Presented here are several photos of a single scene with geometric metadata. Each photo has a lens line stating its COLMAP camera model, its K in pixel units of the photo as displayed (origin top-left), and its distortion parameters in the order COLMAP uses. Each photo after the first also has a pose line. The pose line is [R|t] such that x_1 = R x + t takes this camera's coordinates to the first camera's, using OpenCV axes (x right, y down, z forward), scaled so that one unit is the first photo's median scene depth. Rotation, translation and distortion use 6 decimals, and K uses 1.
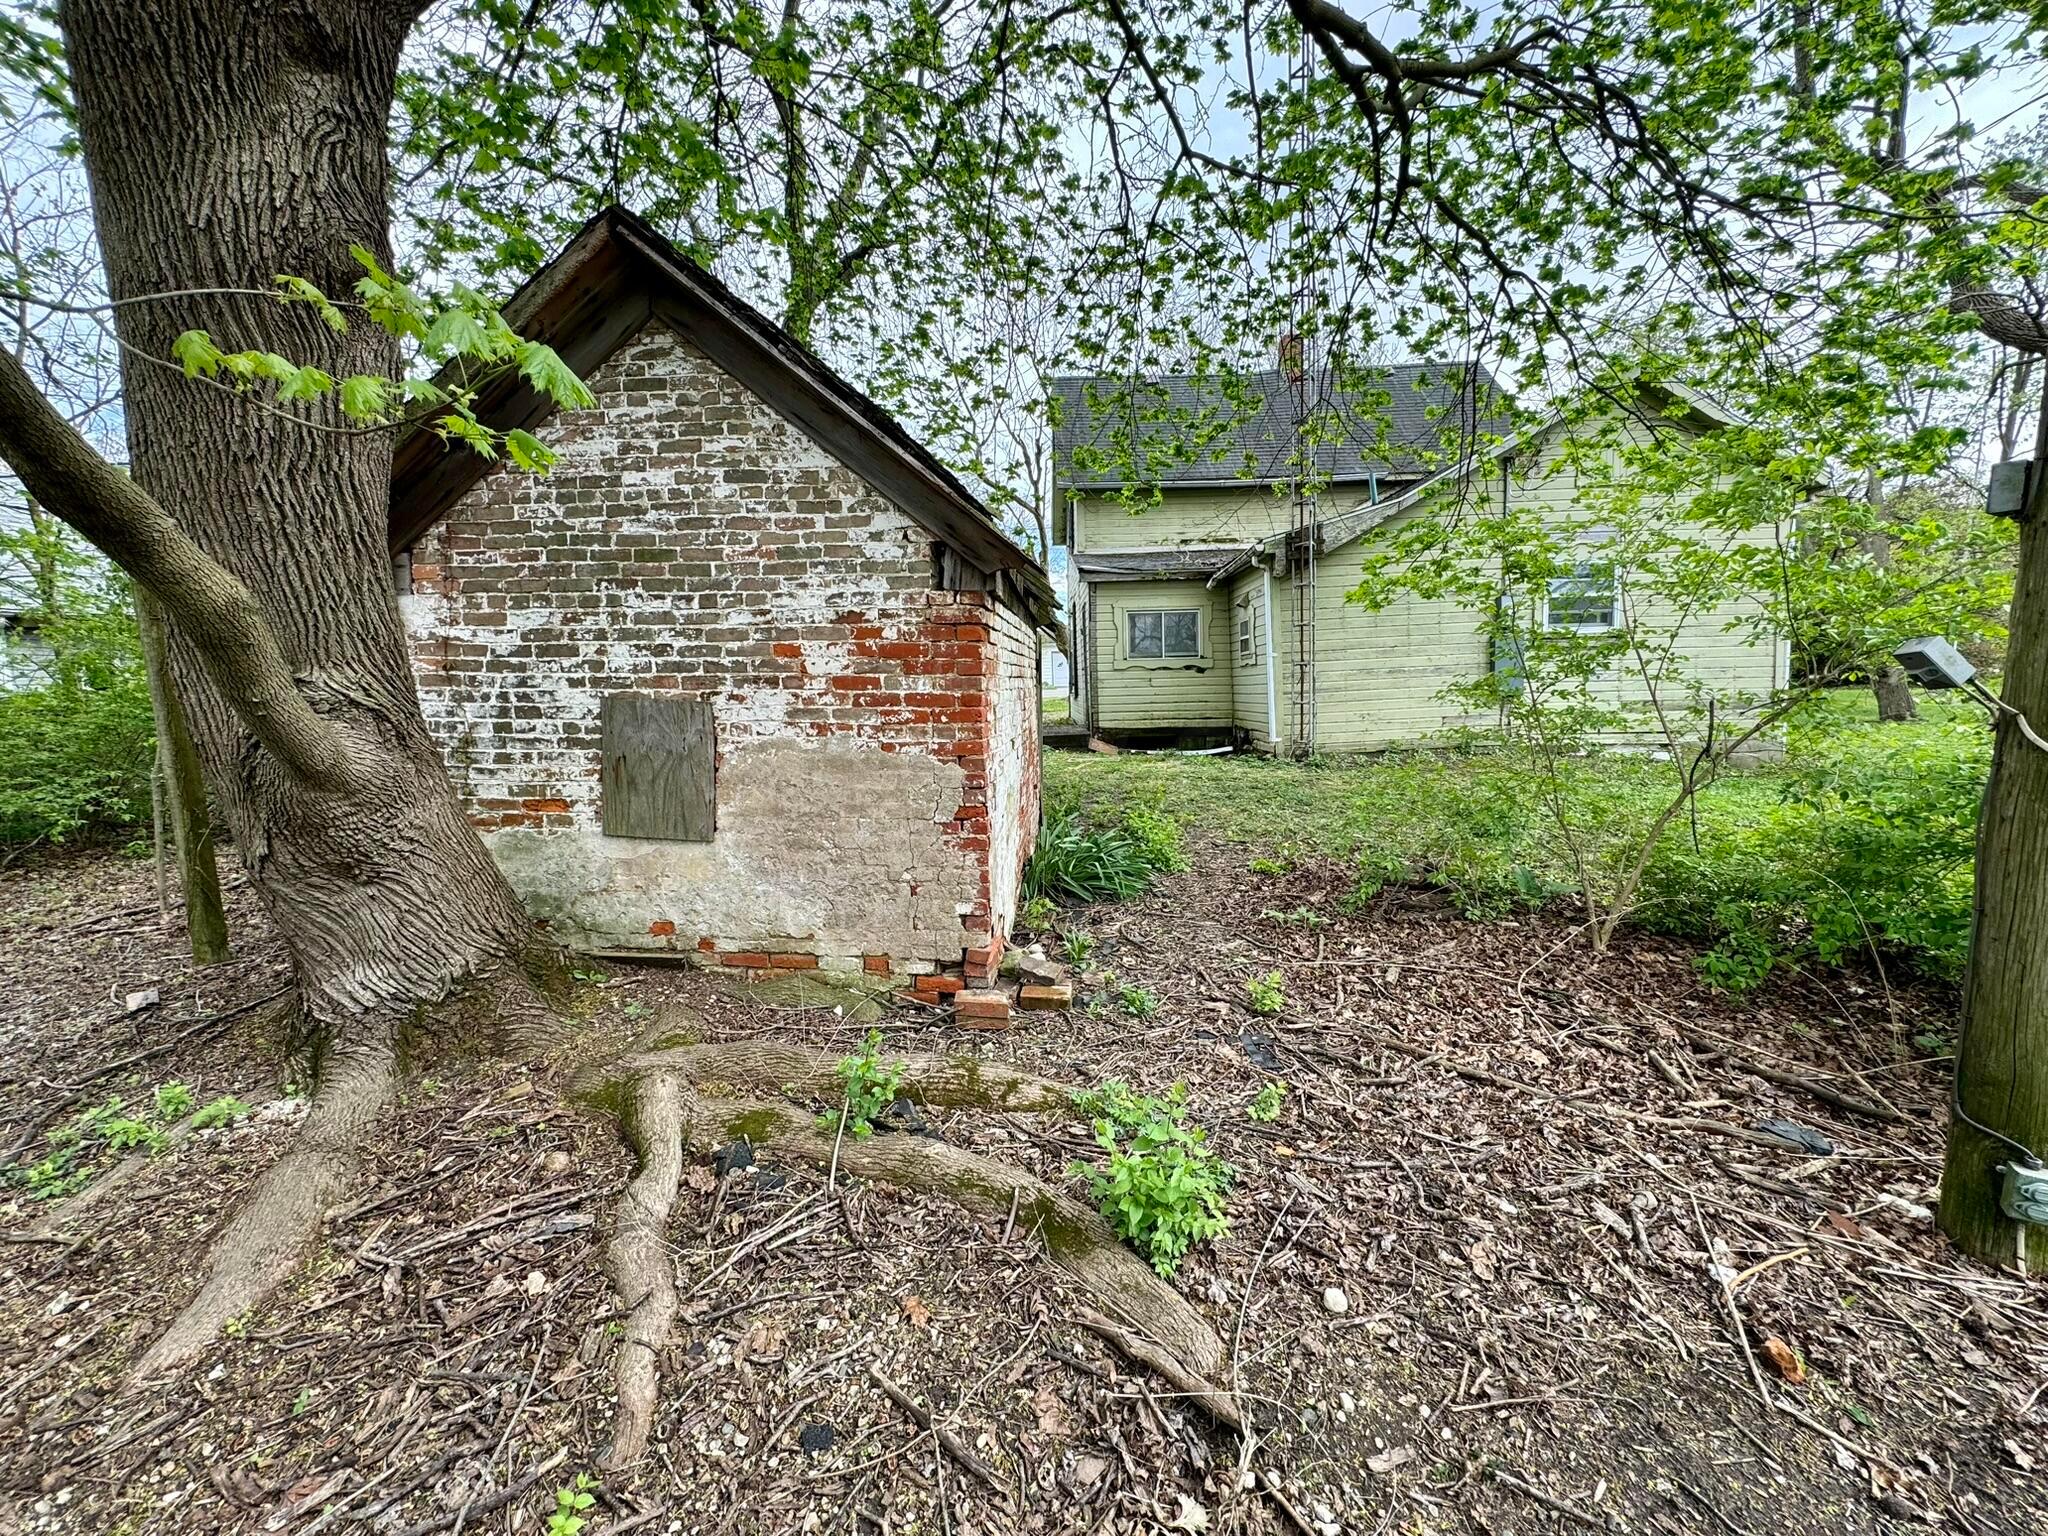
lens RADIAL K [[822.4, 0, 1022.9], [0, 822.4, 767.8], [0, 0, 1]] dist [-0.001527, -0.000503]
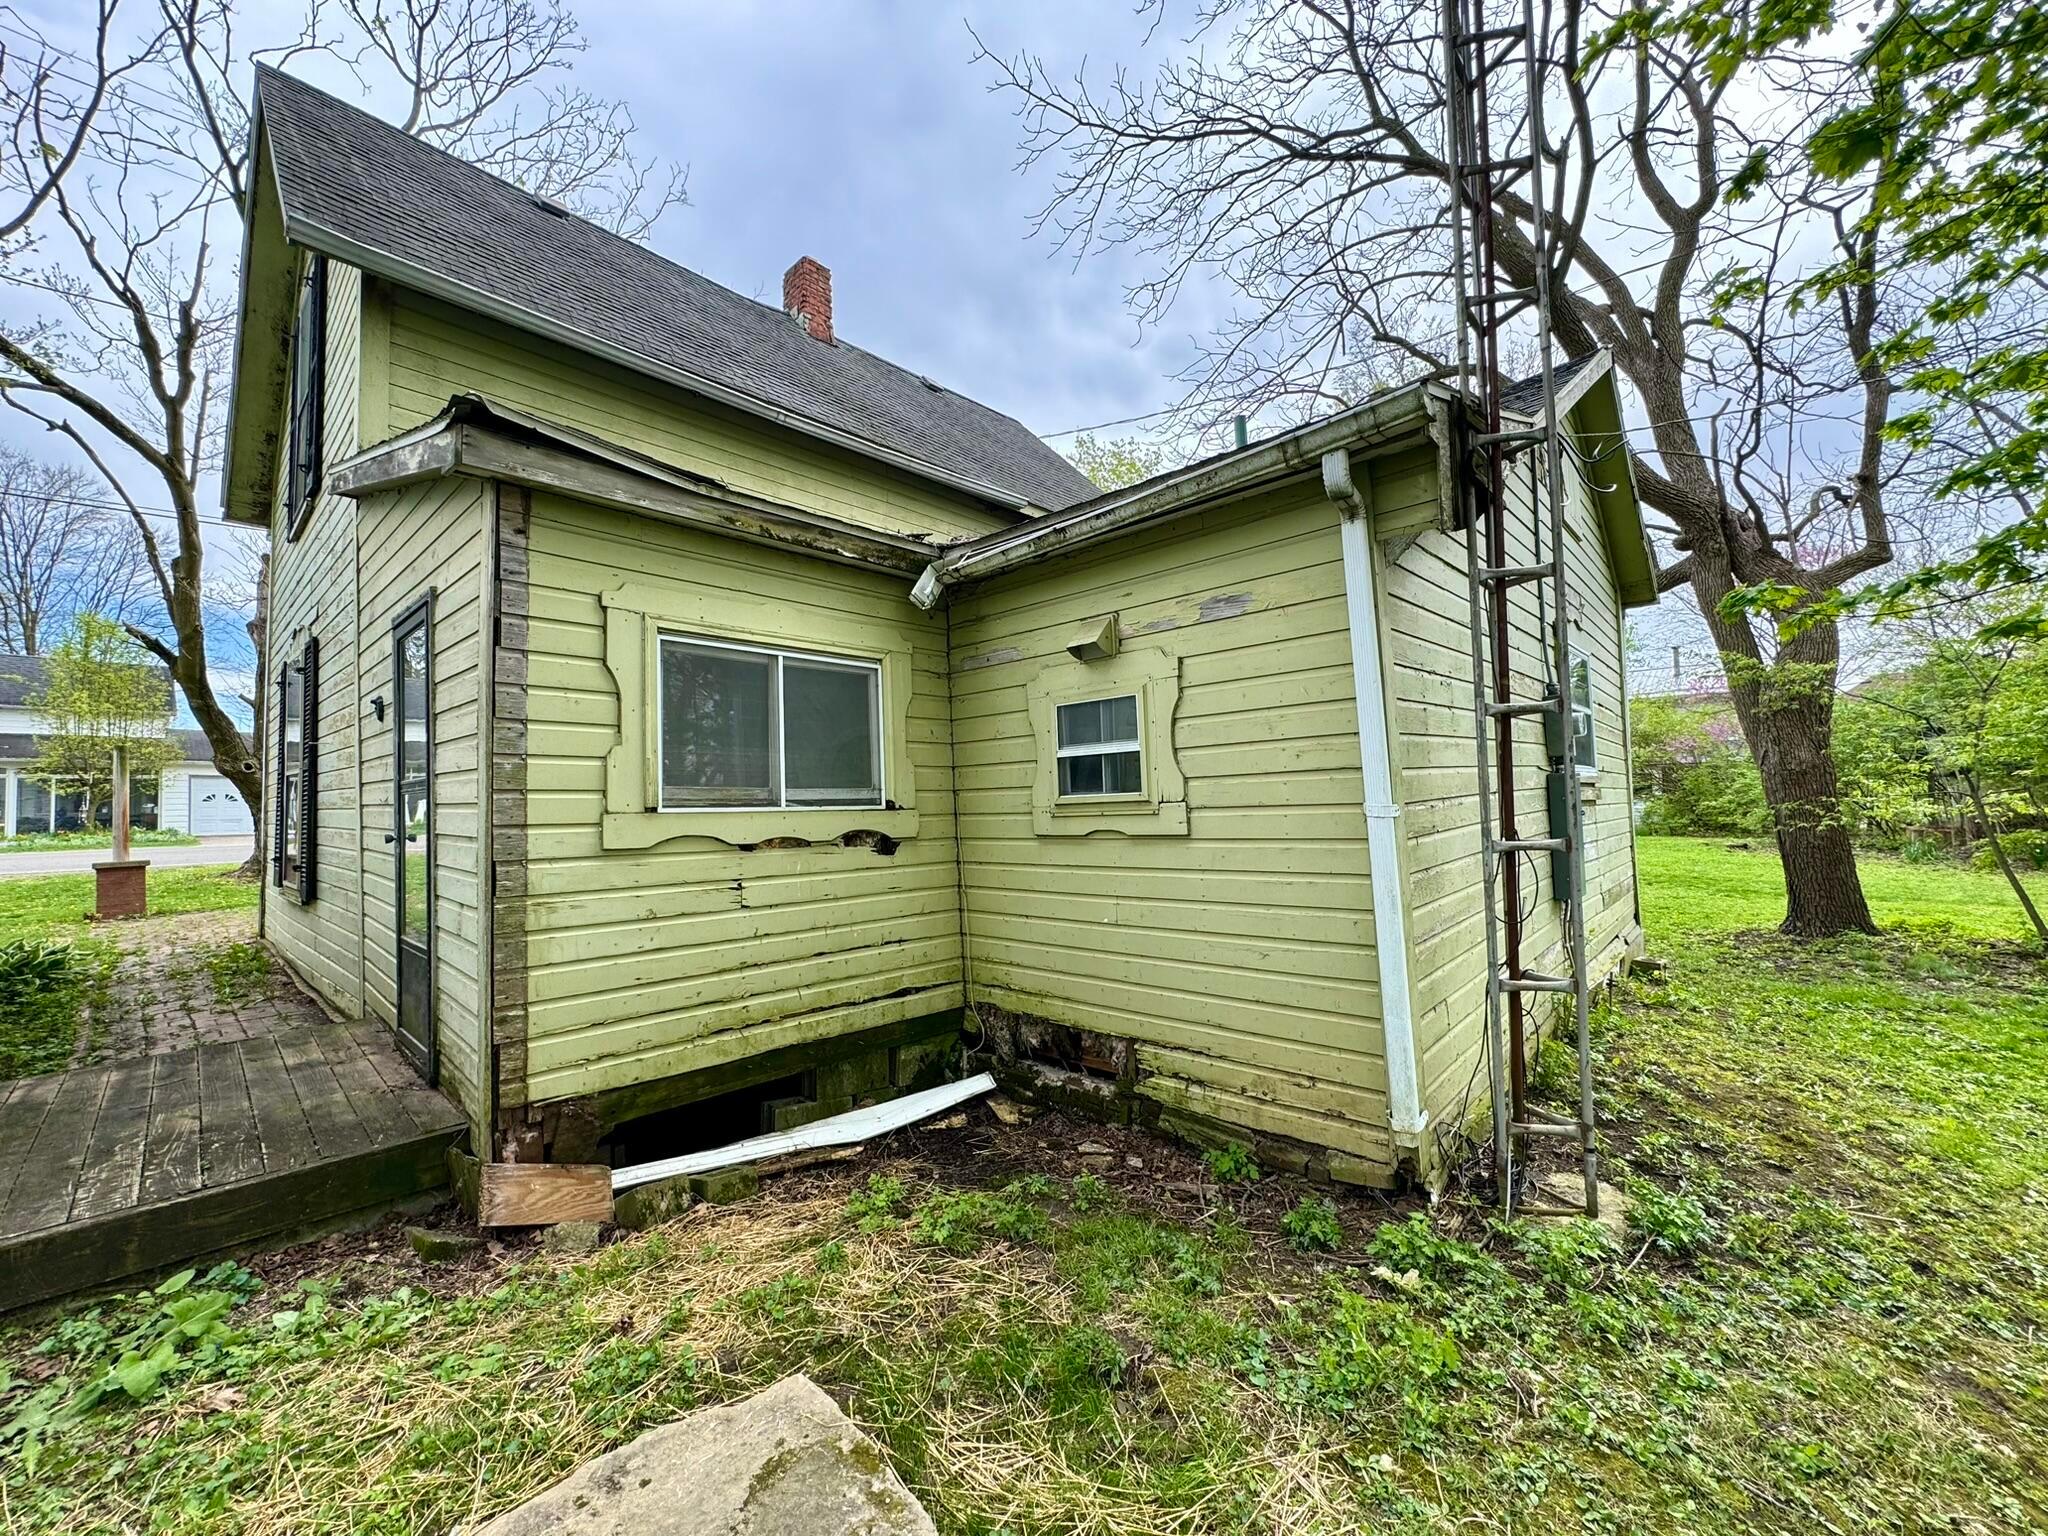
lens RADIAL K [[822.4, 0, 1023.0], [0, 822.4, 767.7], [0, 0, 1]] dist [-0.001527, -0.000503]
pose [[0.674233, 0.042232, 0.737310, 0.012102], [0.100590, 0.983808, -0.148336, -0.094752], [-0.731636, 0.174179, 0.659068, 0.736238]]
